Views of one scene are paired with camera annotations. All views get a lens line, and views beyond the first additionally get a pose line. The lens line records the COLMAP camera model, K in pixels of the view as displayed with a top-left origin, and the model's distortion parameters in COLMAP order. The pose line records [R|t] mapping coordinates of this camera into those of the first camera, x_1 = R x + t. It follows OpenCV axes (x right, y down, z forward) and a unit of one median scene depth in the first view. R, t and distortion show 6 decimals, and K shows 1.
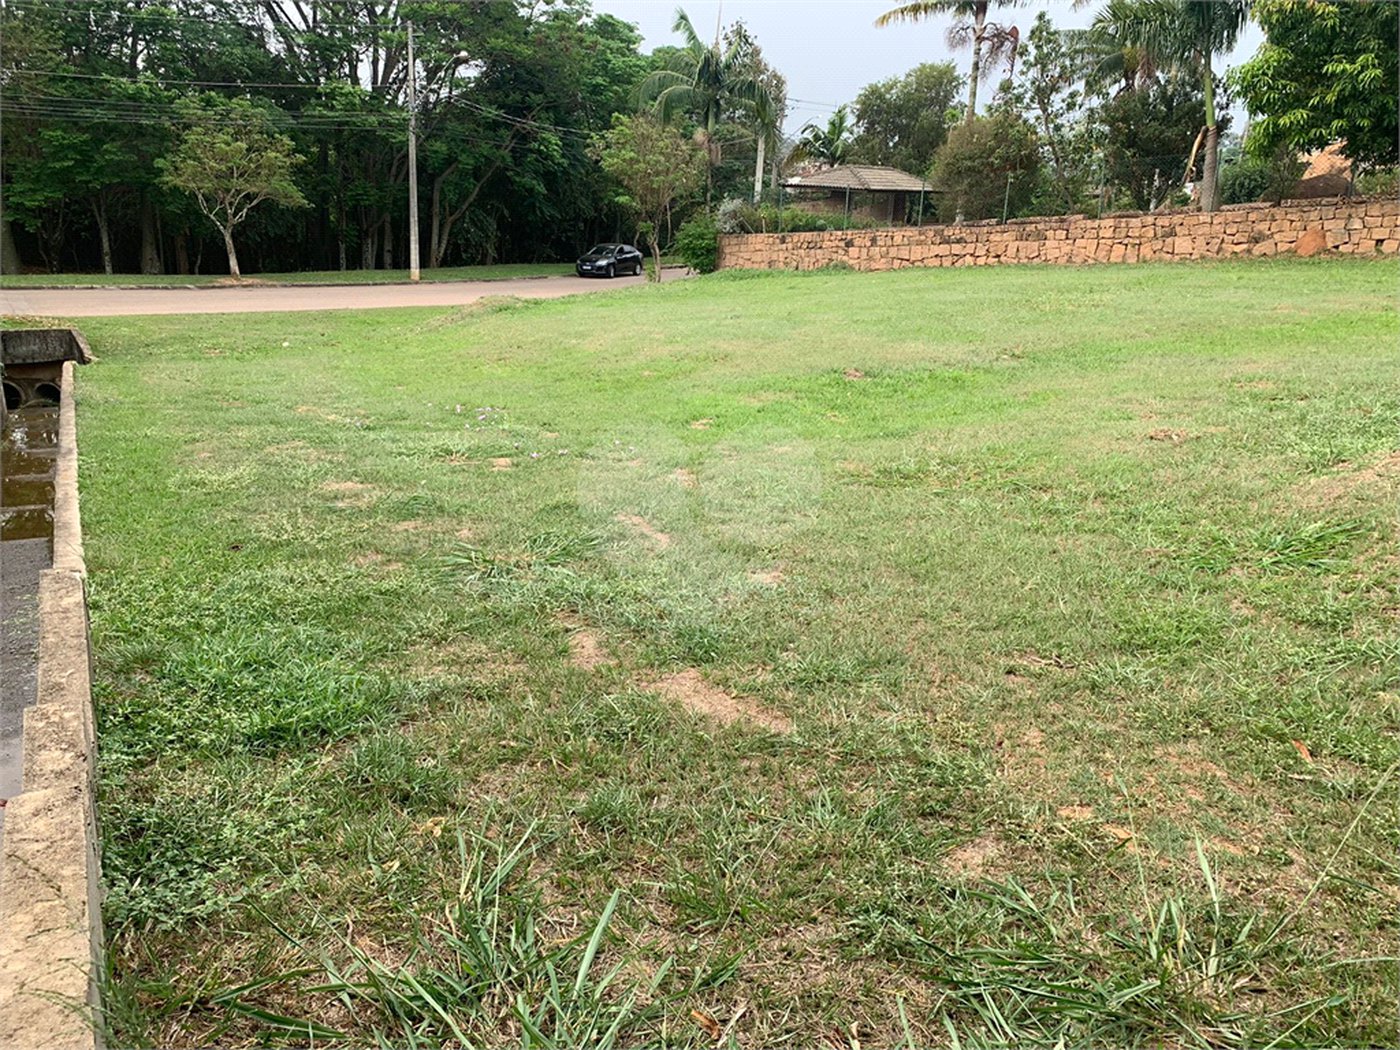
lens RADIAL K [[1093.2, 0, 692.7], [0, 1093.2, 502.2], [0, 0, 1]] dist [0.020563, -0.003417]
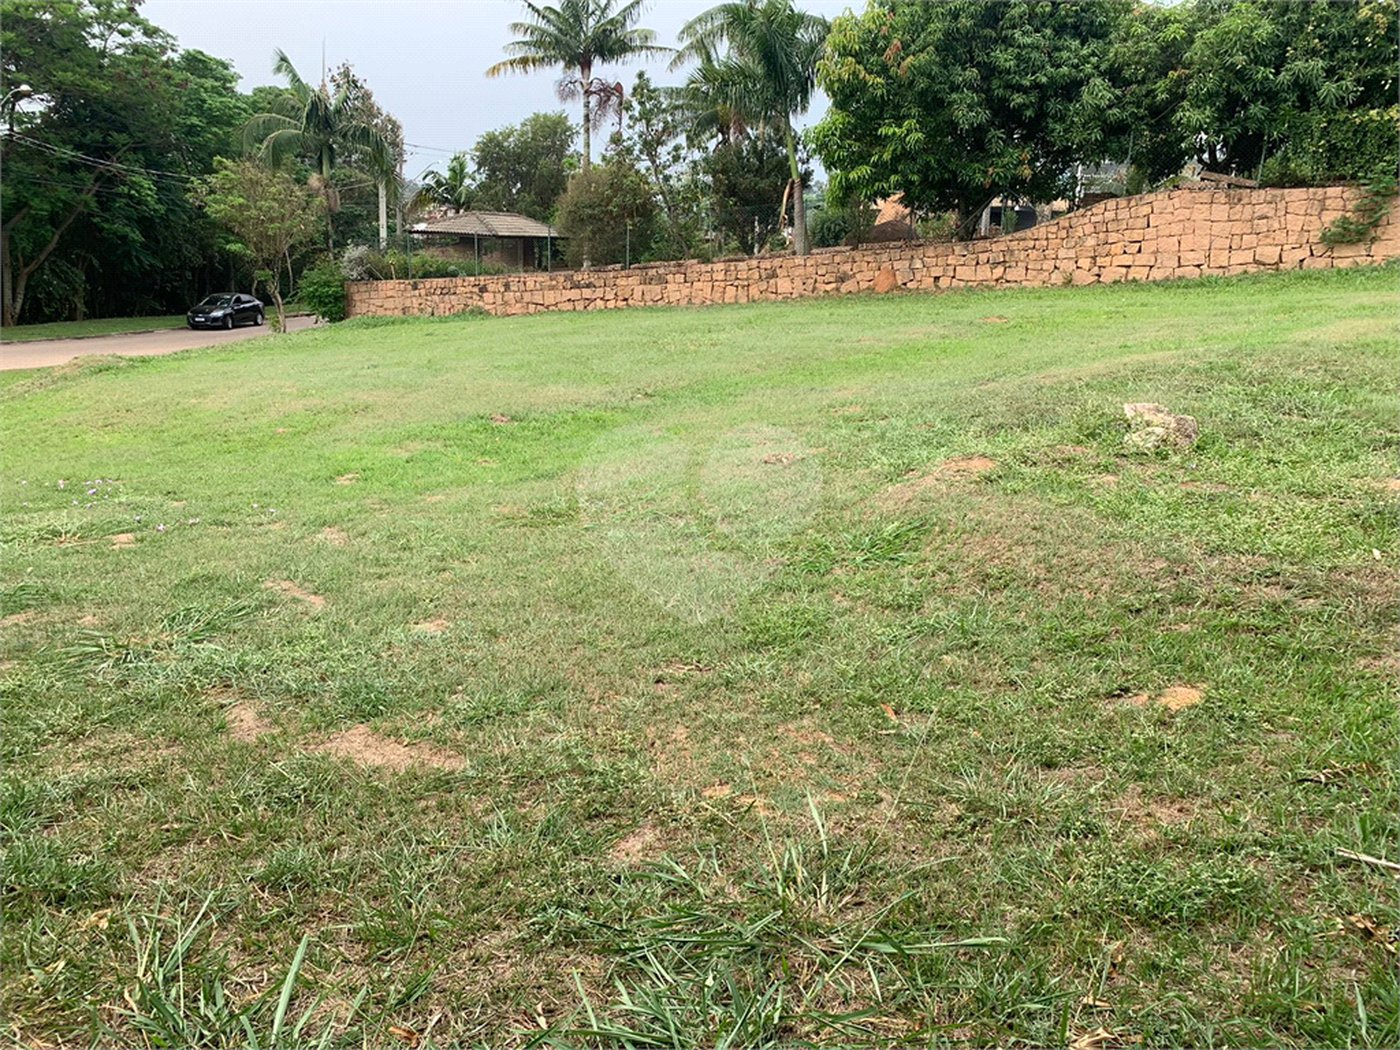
lens RADIAL K [[1080.8, 0, 702.8], [0, 1080.8, 526.3], [0, 0, 1]] dist [0.047167, -0.051645]
pose [[0.944905, -0.094459, 0.313421, 0.000073], [0.098881, 0.995098, 0.001797, -0.000393], [-0.312054, 0.029293, 0.949613, -0.023757]]
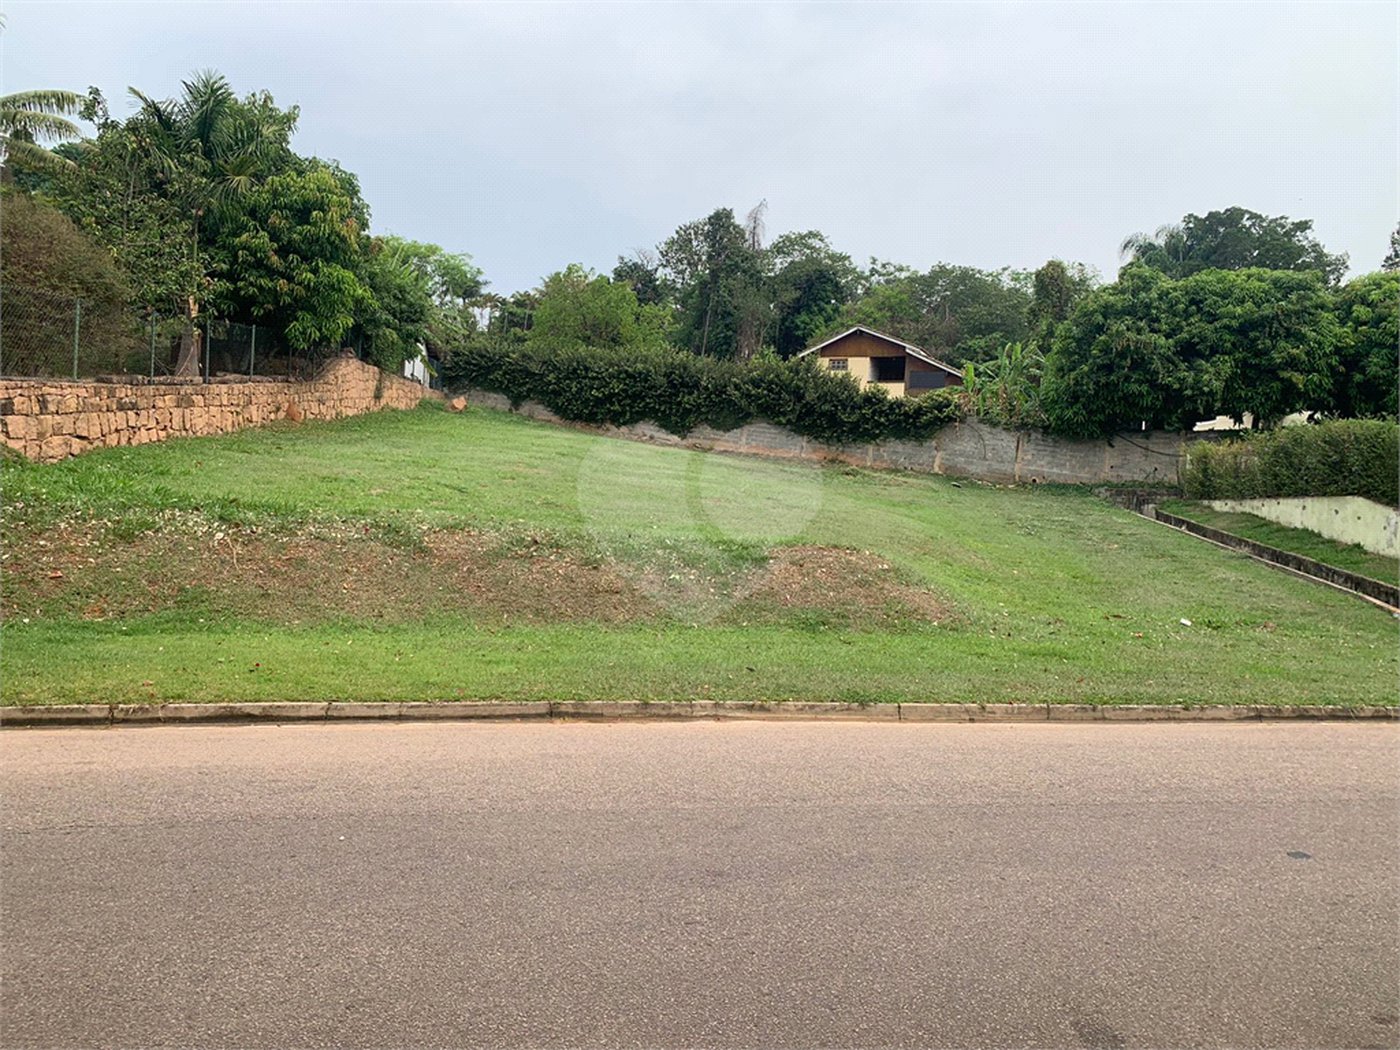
lens RADIAL K [[1043.9, 0, 700.0], [0, 1043.9, 525.0], [0, 0, 1]] dist [0.058084, -0.056684]
pose [[-0.784558, -0.106814, 0.610786, -0.945342], [0.087212, 0.956249, 0.279253, -0.711695], [-0.613891, 0.272358, -0.740917, 2.867896]]
